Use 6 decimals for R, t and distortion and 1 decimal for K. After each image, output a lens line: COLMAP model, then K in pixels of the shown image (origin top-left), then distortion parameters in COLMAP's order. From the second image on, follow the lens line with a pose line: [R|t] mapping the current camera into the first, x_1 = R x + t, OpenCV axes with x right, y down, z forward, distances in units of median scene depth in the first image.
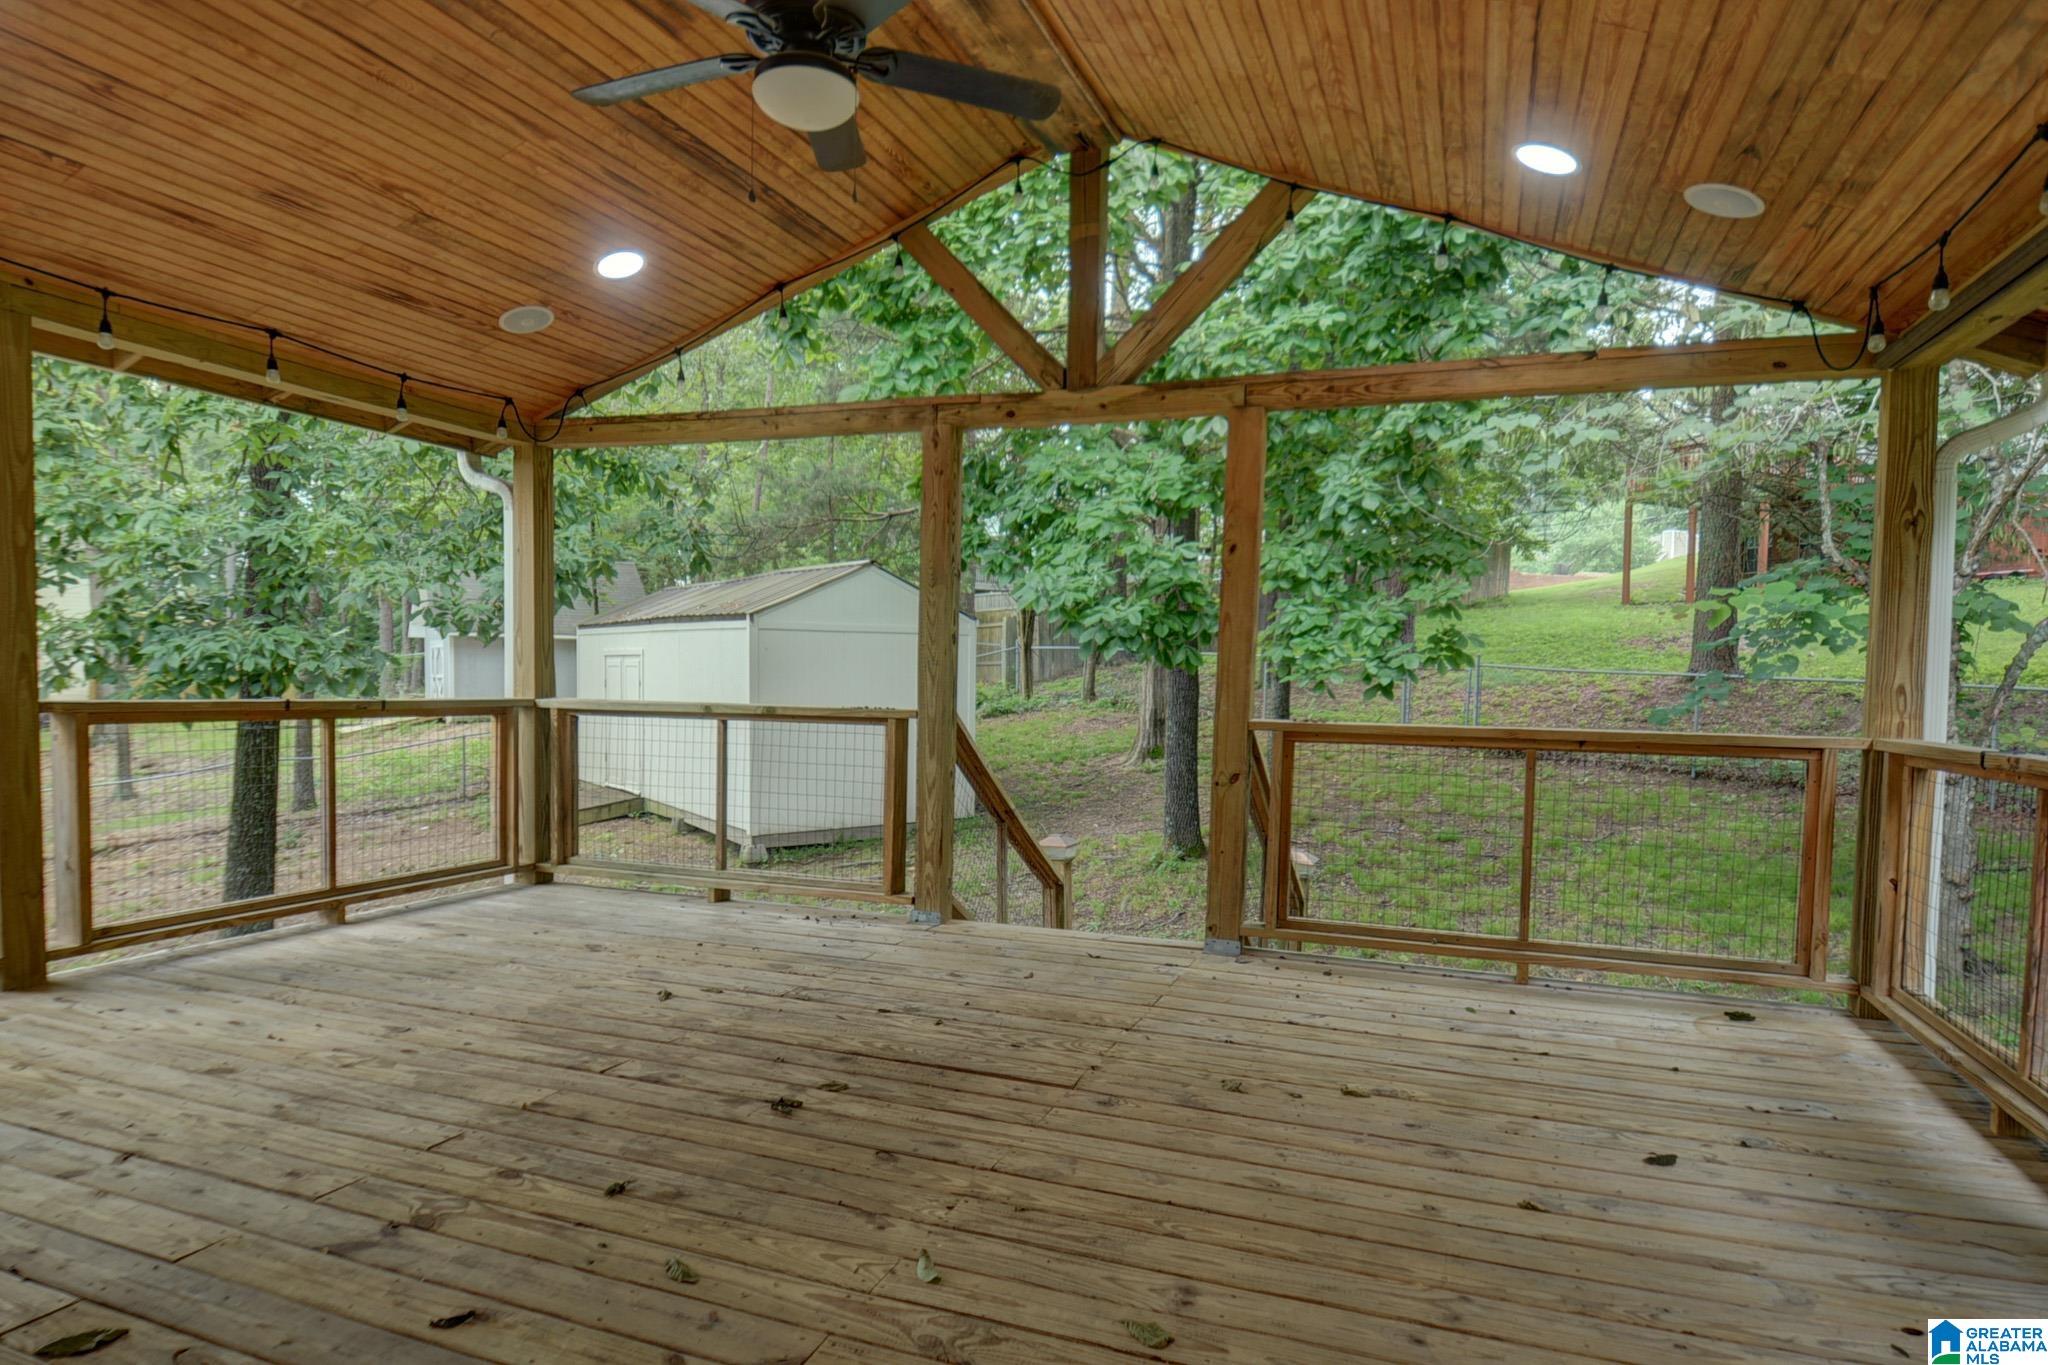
lens RADIAL K [[1173.8, 0, 1033.8], [0, 1173.8, 688.2], [0, 0, 1]] dist [0.012014, -0.027142]
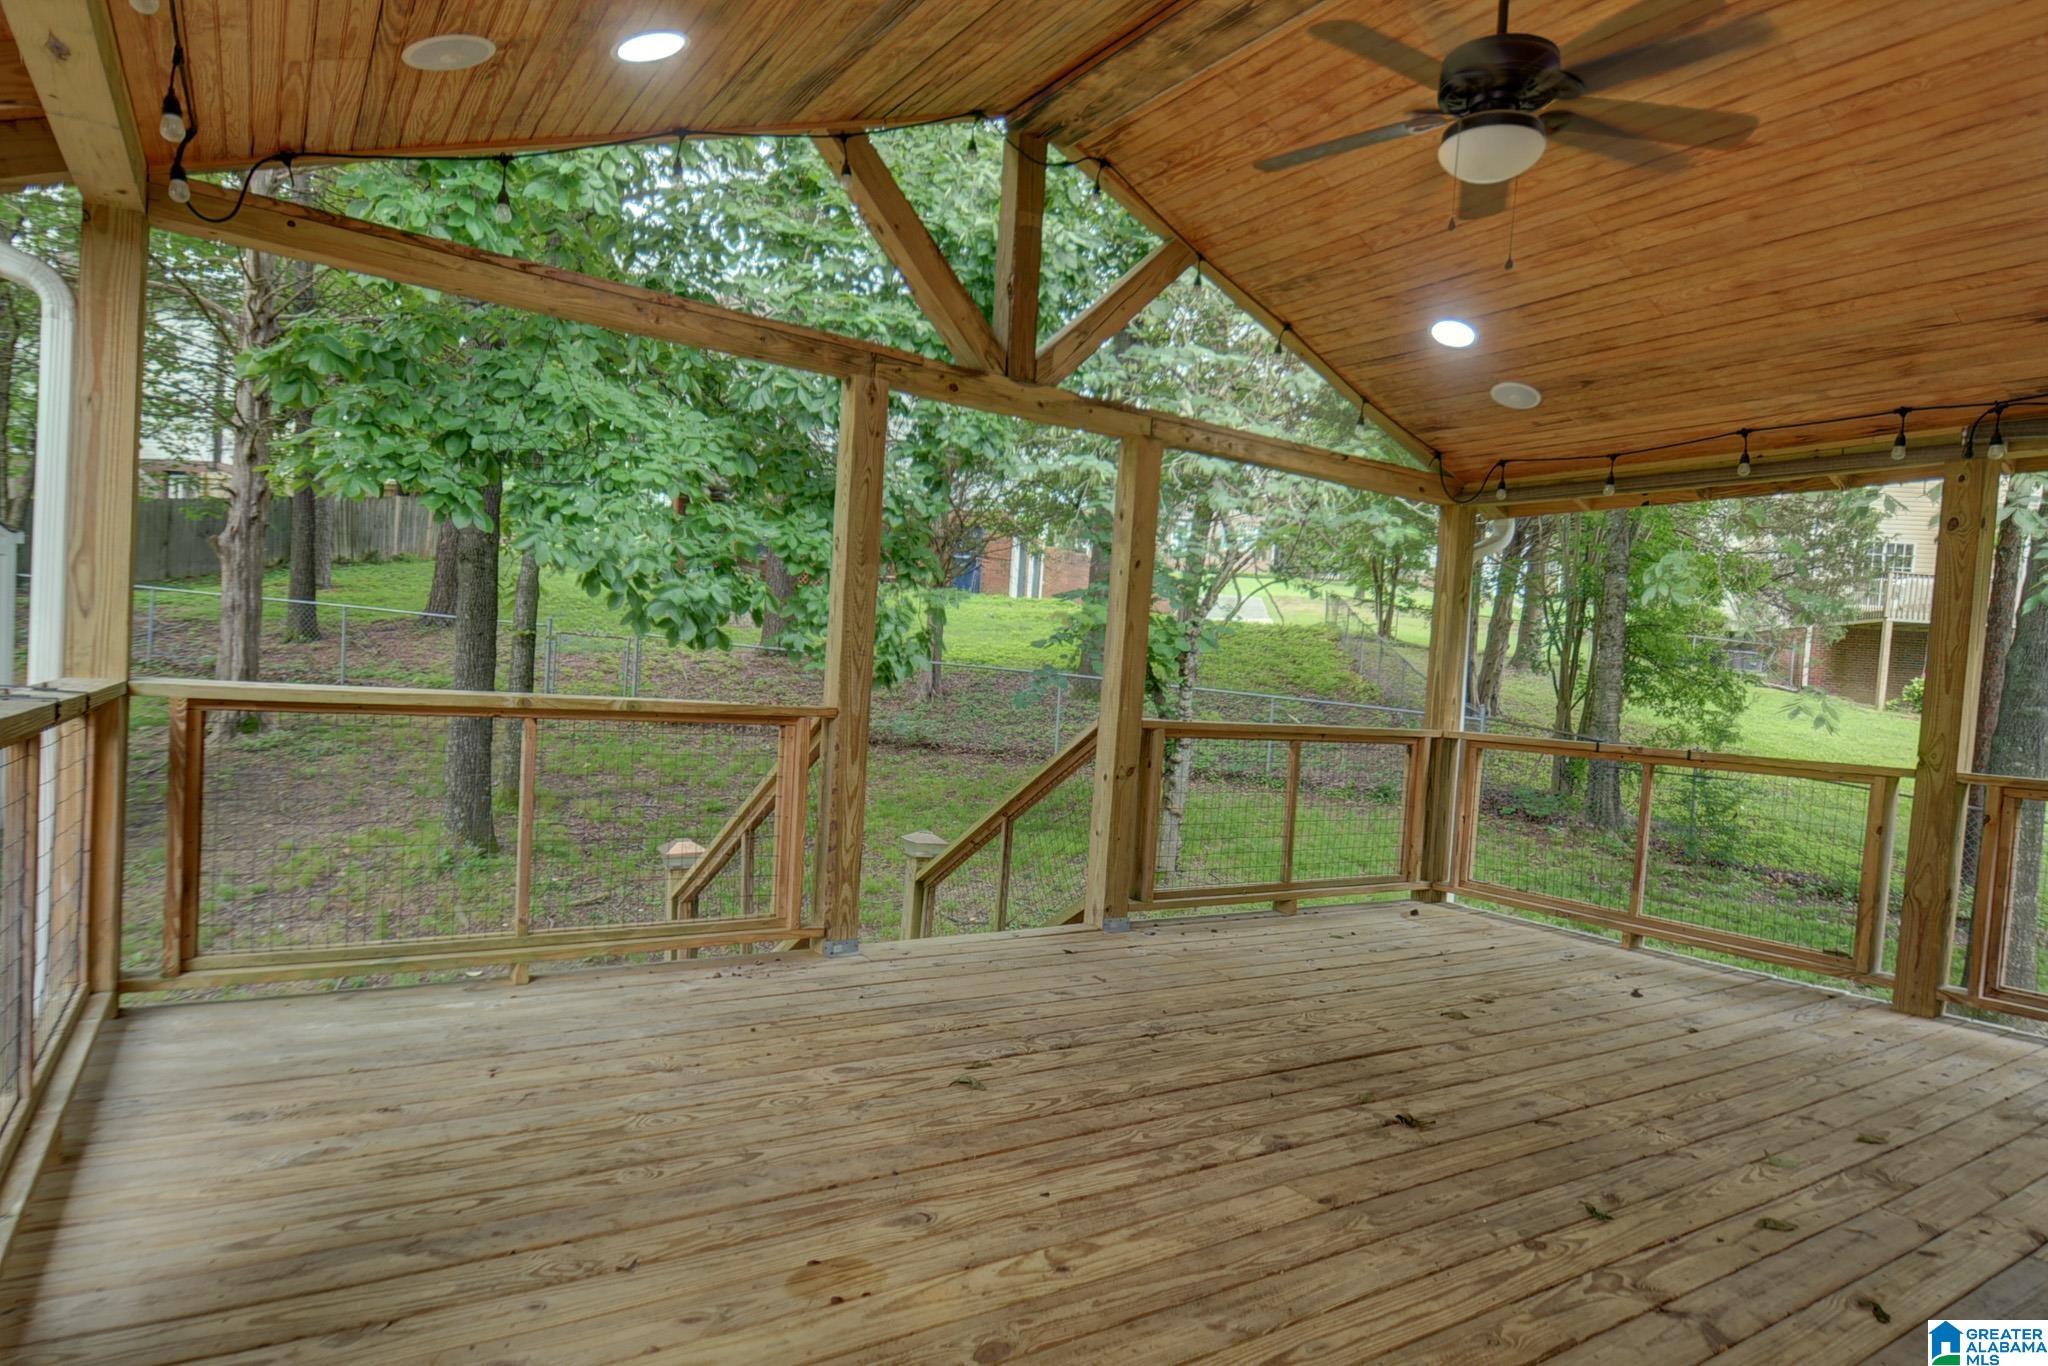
lens RADIAL K [[1173.8, 0, 1033.8], [0, 1173.8, 688.7], [0, 0, 1]] dist [0.012014, -0.027142]
pose [[0.583176, 0.008799, 0.812299, -0.683162], [-0.040536, 0.999011, 0.018281, -0.015697], [-0.811334, -0.043589, 0.582955, 0.375977]]
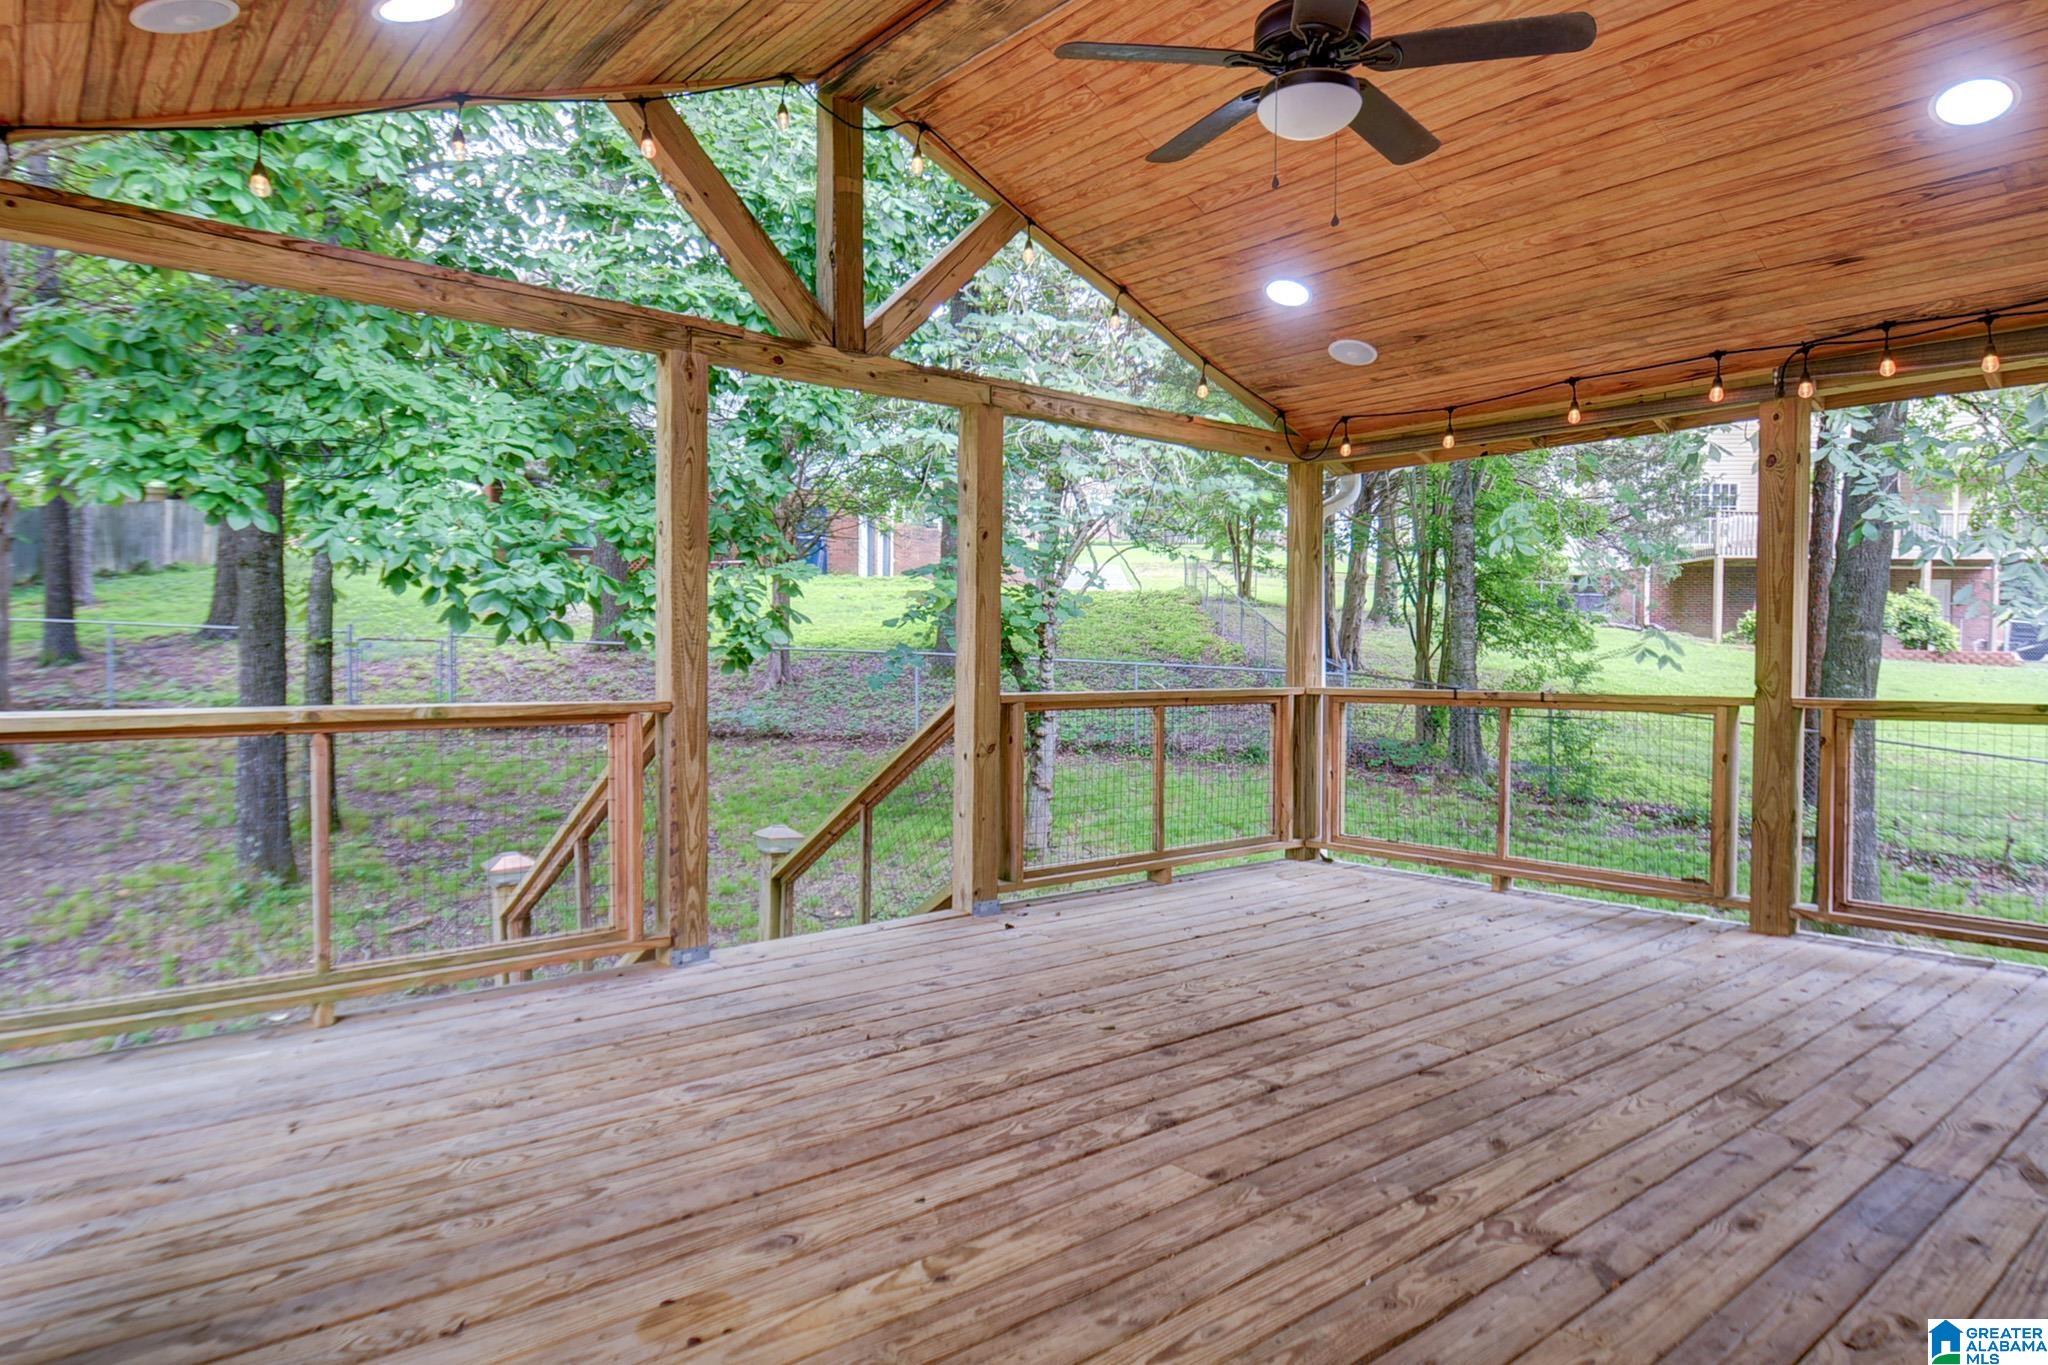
lens RADIAL K [[1170.7, 0, 1024.8], [0, 1170.7, 639.7], [0, 0, 1]] dist [0.008730, -0.018796]
pose [[0.508019, -0.002110, 0.861343, -0.640800], [0.016962, 0.999828, -0.007555, -0.012403], [-0.861179, 0.018448, 0.507967, 0.371685]]
